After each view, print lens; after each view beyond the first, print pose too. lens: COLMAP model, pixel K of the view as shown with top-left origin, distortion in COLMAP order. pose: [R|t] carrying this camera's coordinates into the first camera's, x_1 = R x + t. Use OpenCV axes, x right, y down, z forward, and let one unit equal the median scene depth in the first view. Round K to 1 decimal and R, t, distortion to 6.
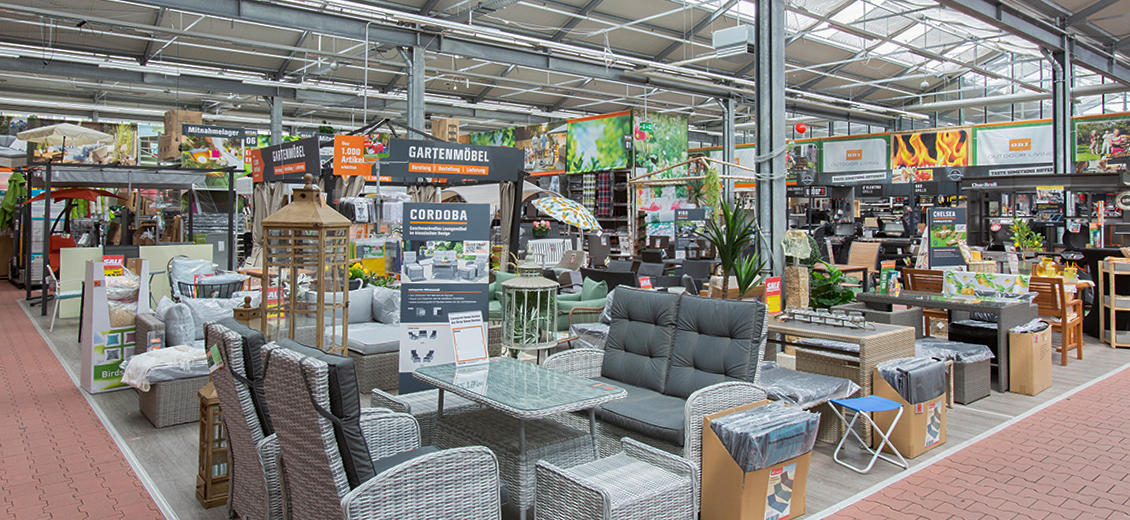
lens RADIAL K [[734.5, 0, 564.8], [0, 734.5, 212.0], [0, 0, 1]] dist [-0.061214, 0.093738]
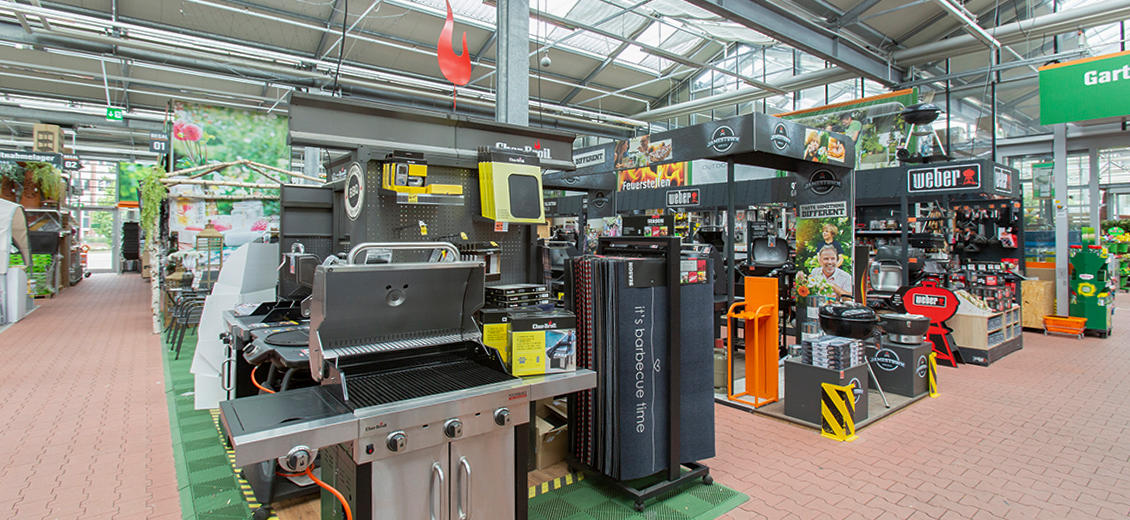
lens RADIAL K [[552.6, 0, 566.5], [0, 552.6, 241.9], [0, 0, 1]] dist [0.000589, 0.000208]
pose [[0.999099, 0.000649, -0.042428, 0.413129], [-0.000447, 0.999989, 0.004758, 0.005068], [0.042431, -0.004735, 0.999088, 0.333922]]
